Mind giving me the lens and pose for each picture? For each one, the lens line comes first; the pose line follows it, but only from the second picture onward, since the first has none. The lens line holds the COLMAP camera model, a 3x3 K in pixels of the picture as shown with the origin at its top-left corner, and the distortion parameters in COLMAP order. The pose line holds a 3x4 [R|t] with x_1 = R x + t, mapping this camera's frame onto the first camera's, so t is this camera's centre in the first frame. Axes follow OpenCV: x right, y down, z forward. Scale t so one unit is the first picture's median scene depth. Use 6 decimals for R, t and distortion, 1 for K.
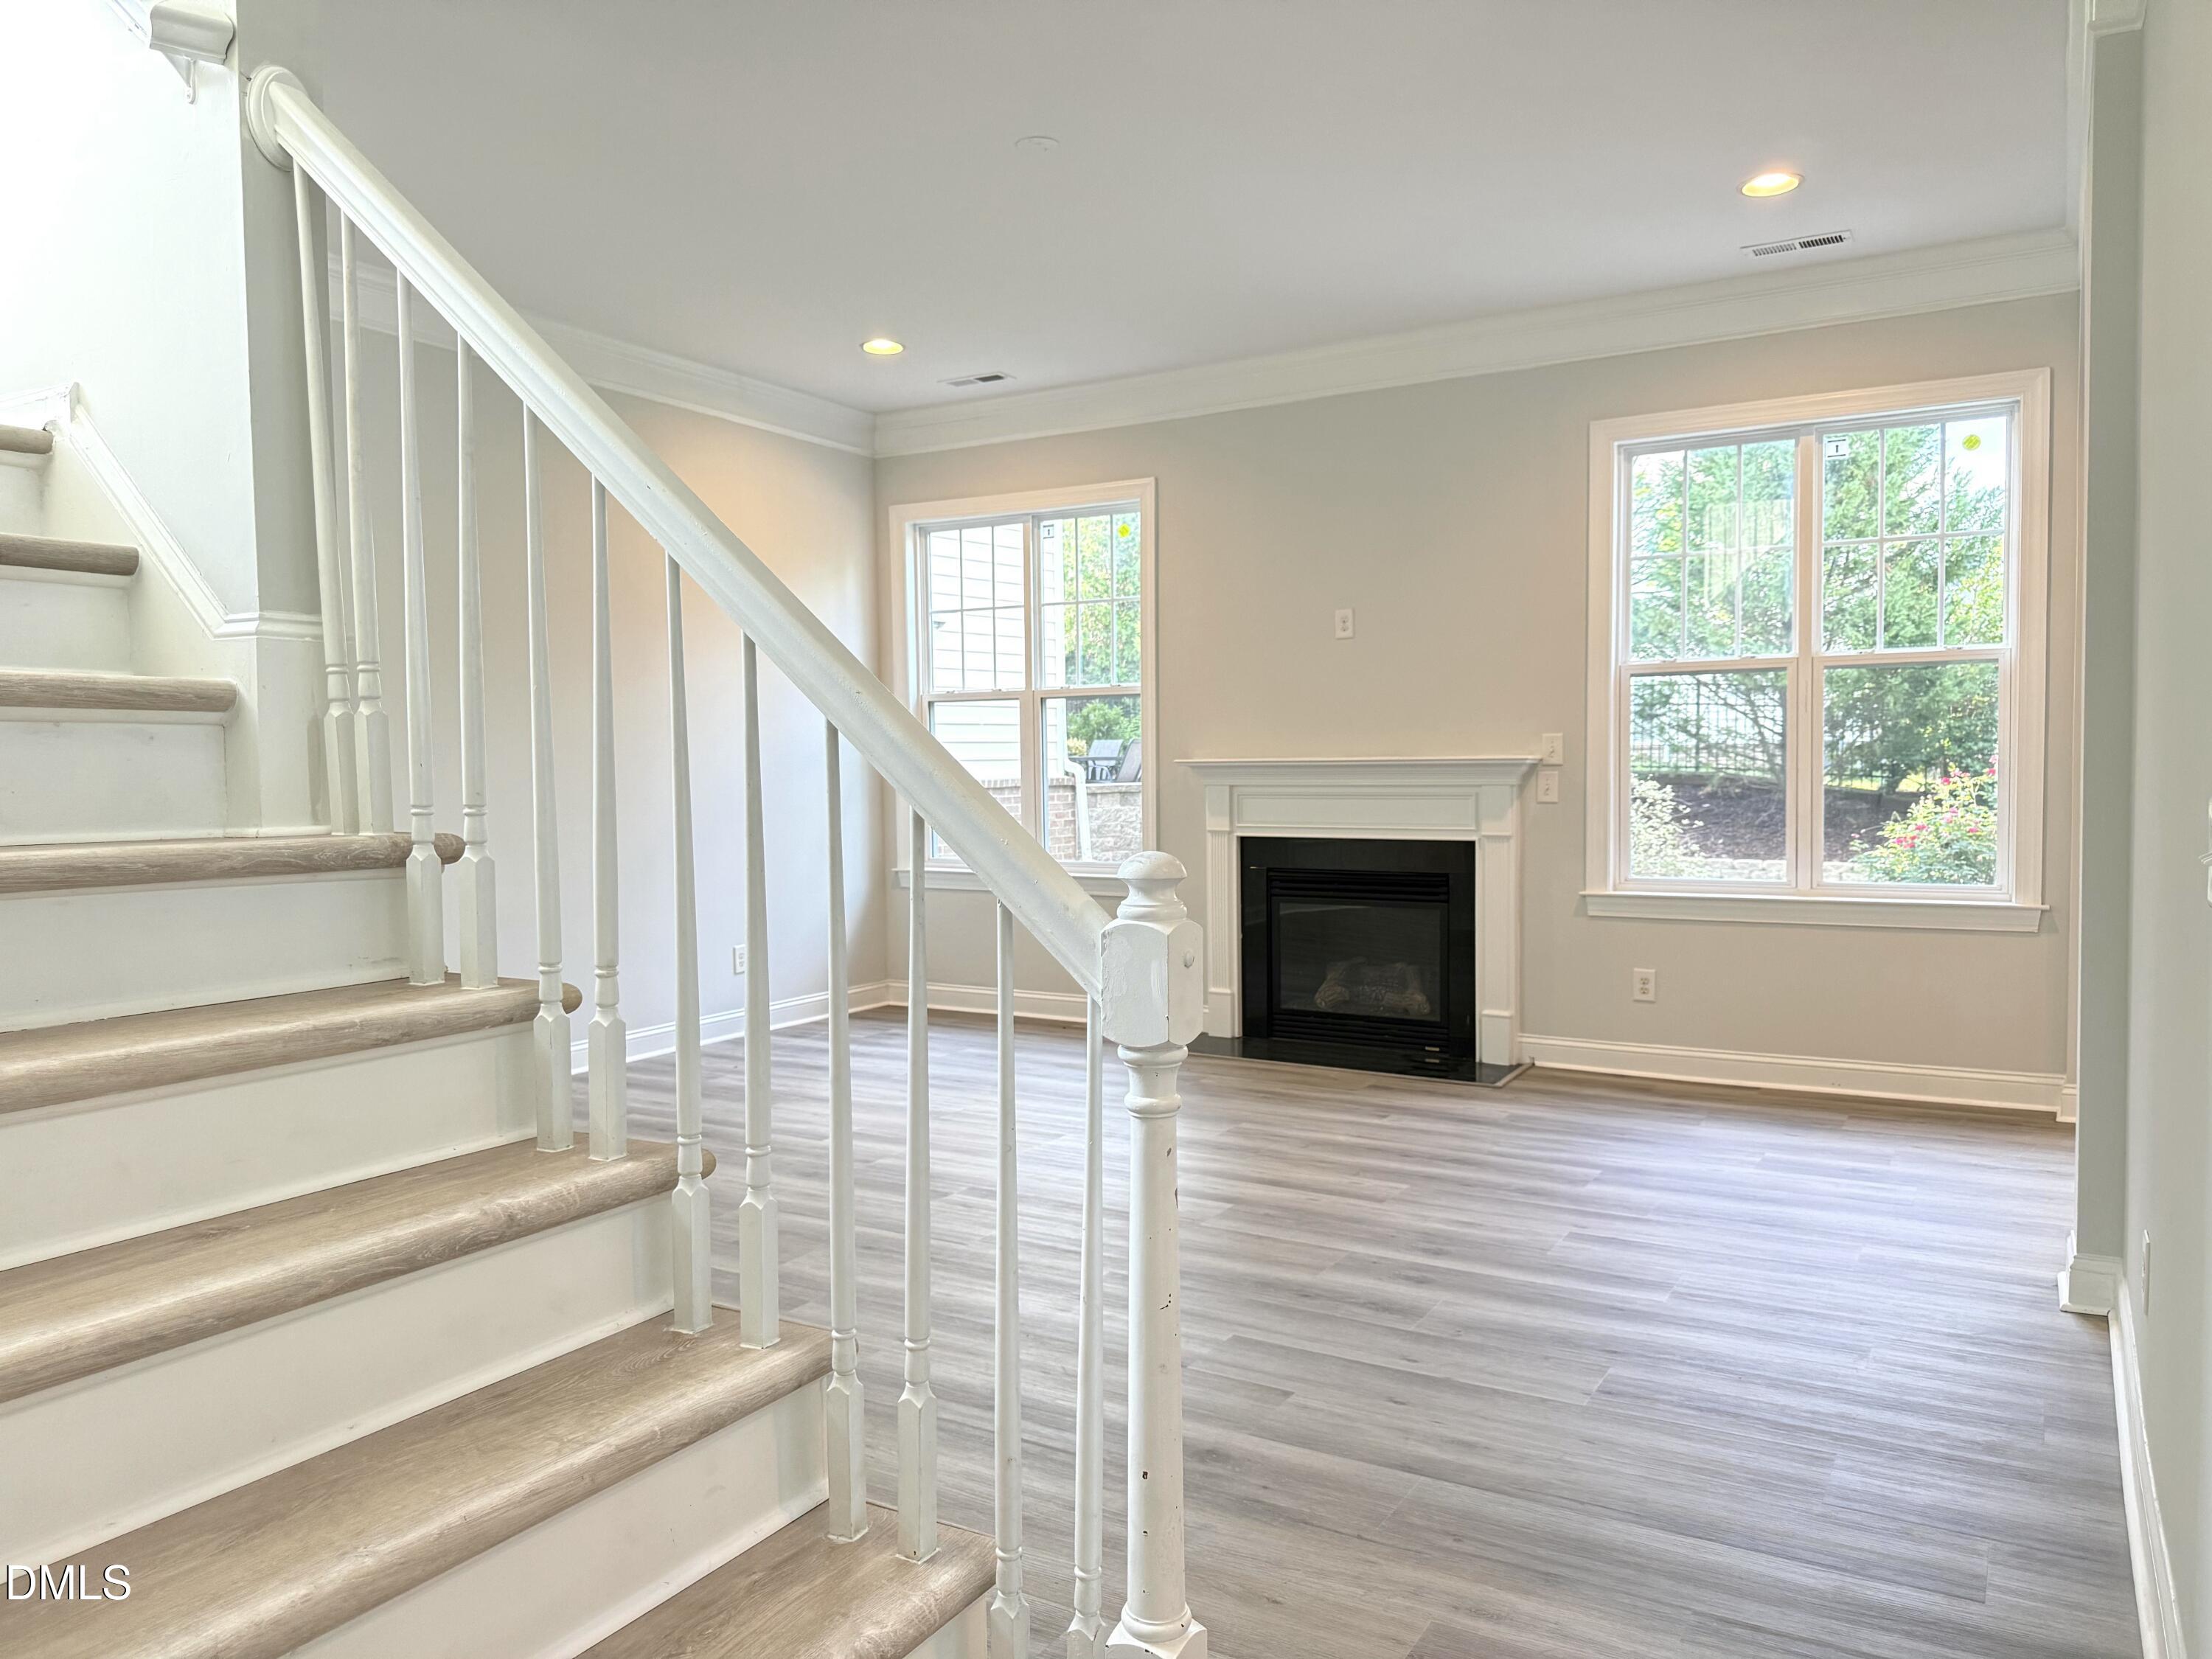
lens RADIAL K [[1553.9, 0, 1110.2], [0, 1553.9, 832.7], [0, 0, 1]] dist [0.050249, 0.000102]
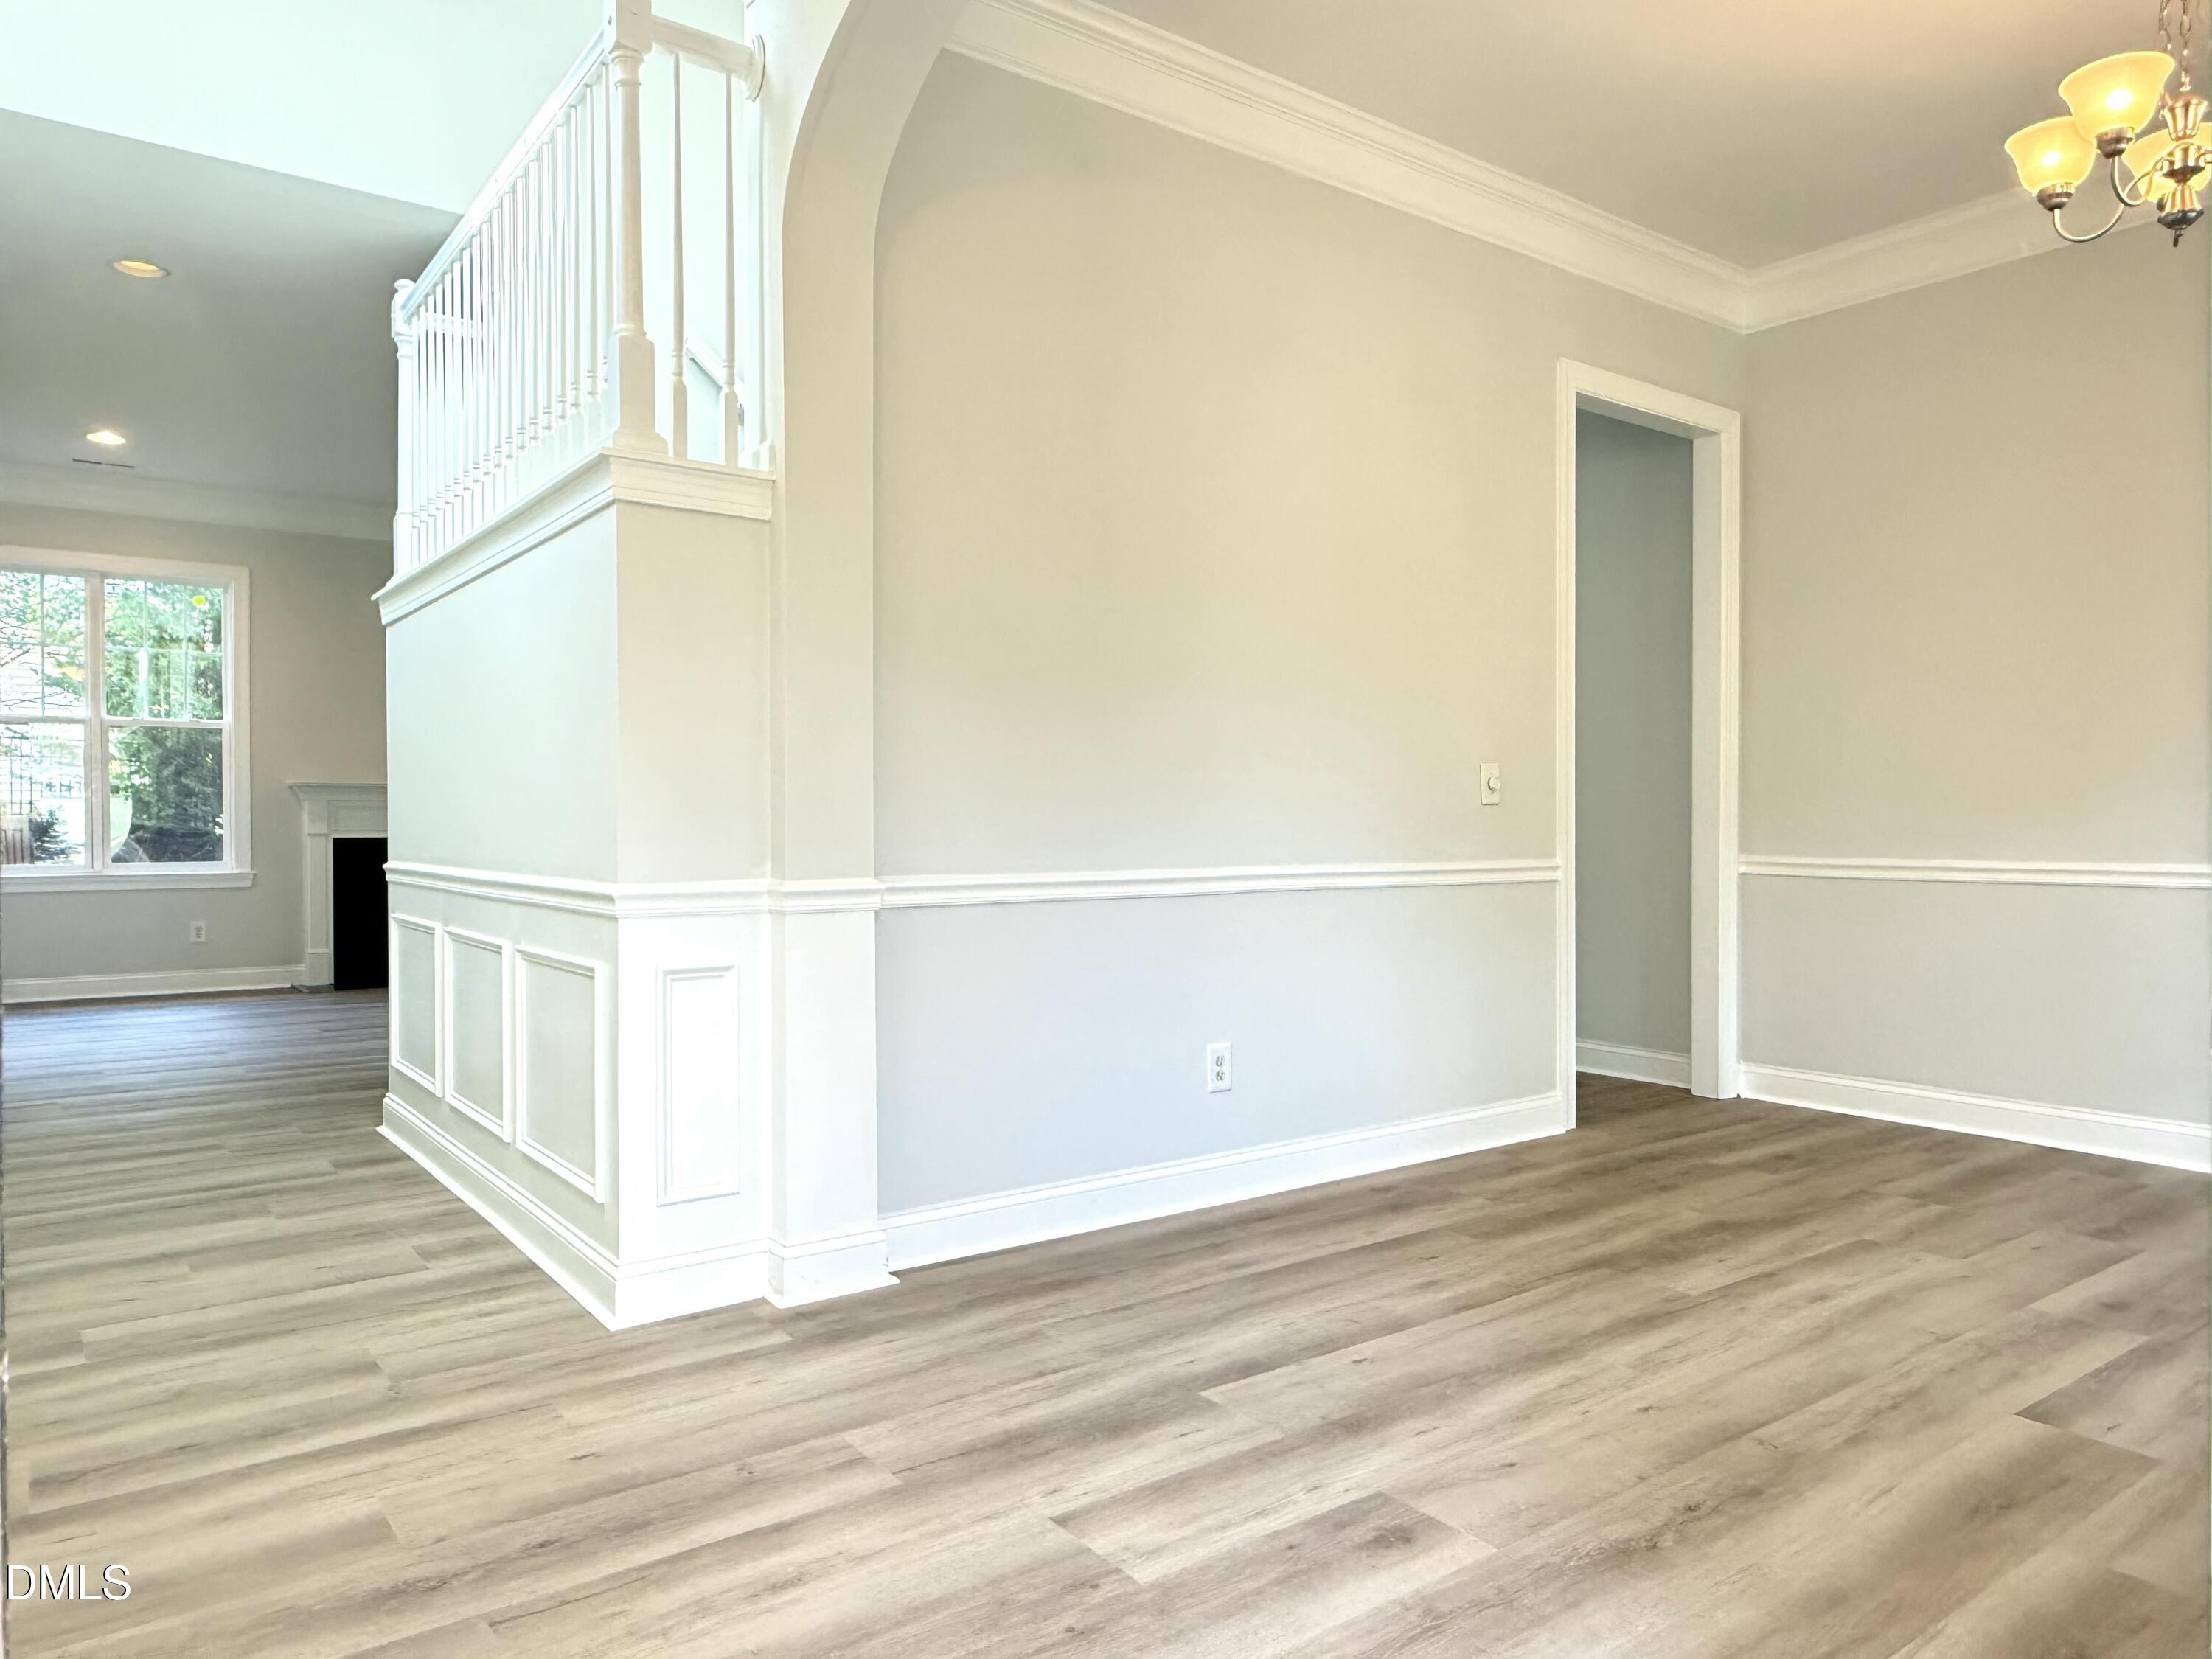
lens RADIAL K [[1499.8, 0, 1094.6], [0, 1499.8, 827.4], [0, 0, 1]] dist [-0.003147, 0.000293]
pose [[0.396089, -0.002346, 0.918209, -0.943407], [0.043581, 0.998918, -0.016247, 0.048124], [-0.917177, 0.046452, 0.395762, -0.158343]]
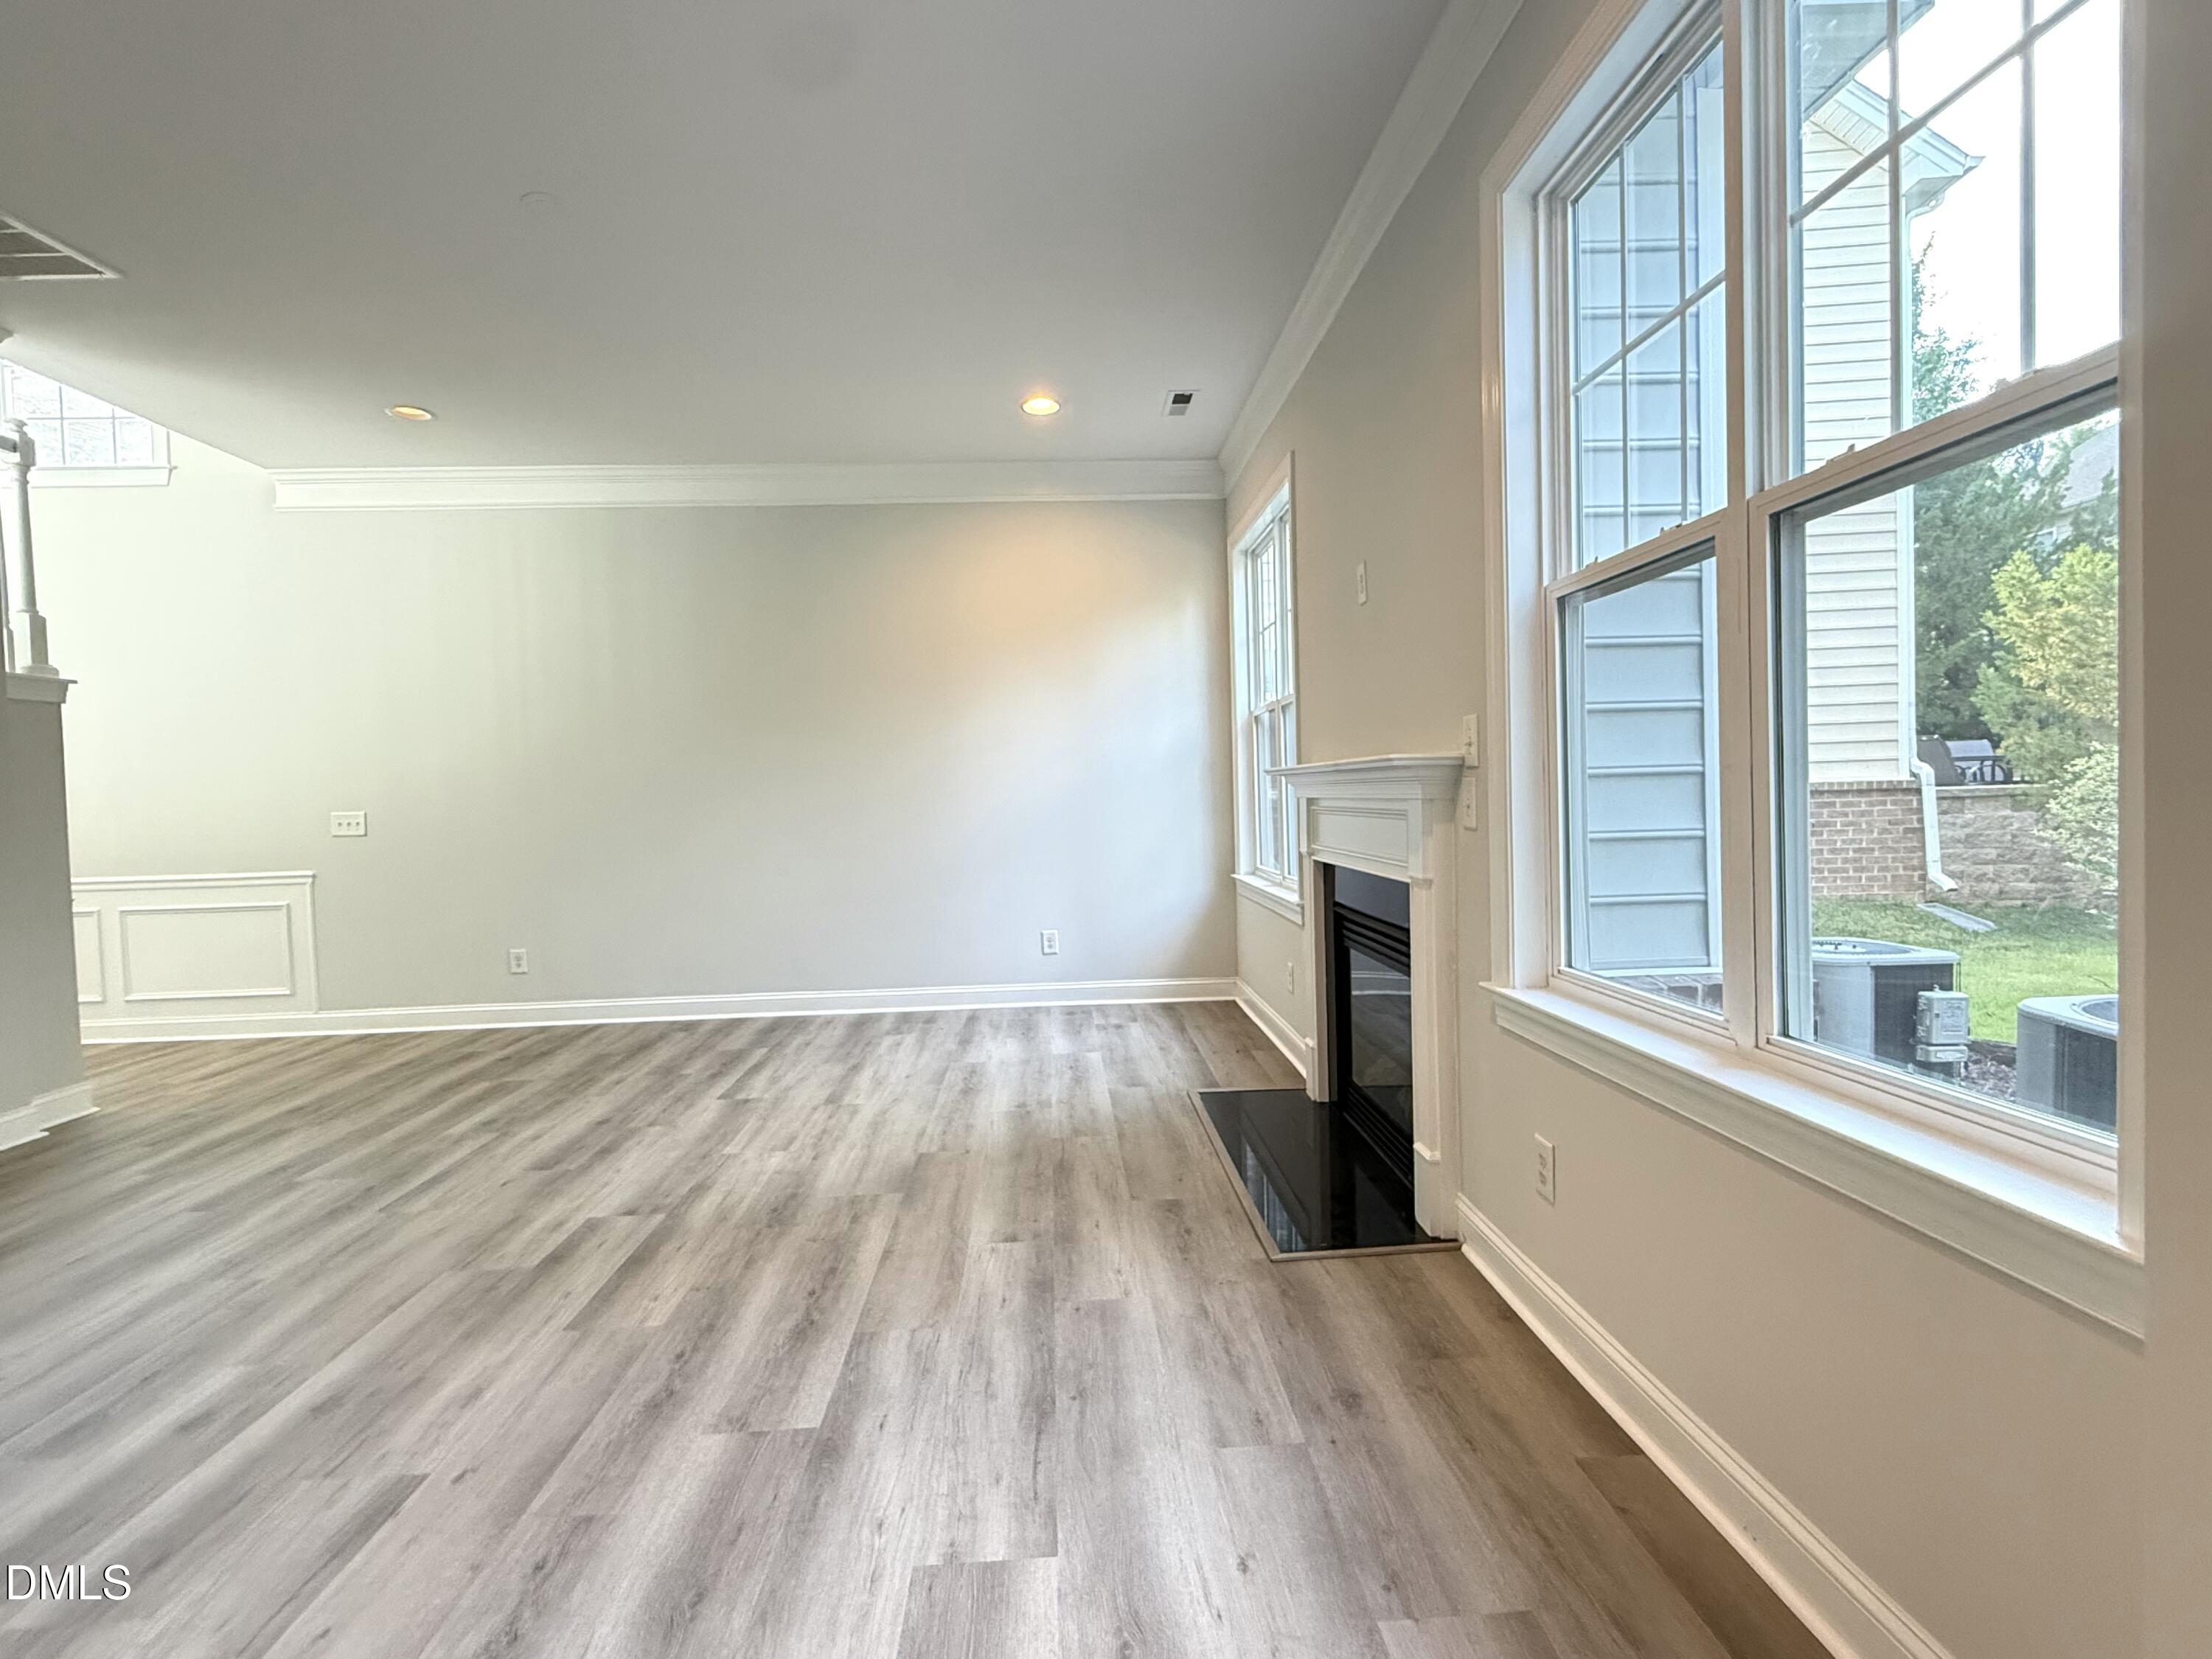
lens RADIAL K [[1077.8, 0, 1100.4], [0, 1077.8, 831.2], [0, 0, 1]] dist [0.012200, -0.008012]
pose [[0.553084, 0.019925, -0.832887, 0.542981], [-0.012821, 0.999799, 0.015404, -0.022228], [0.833027, 0.002159, 0.553228, 0.634900]]
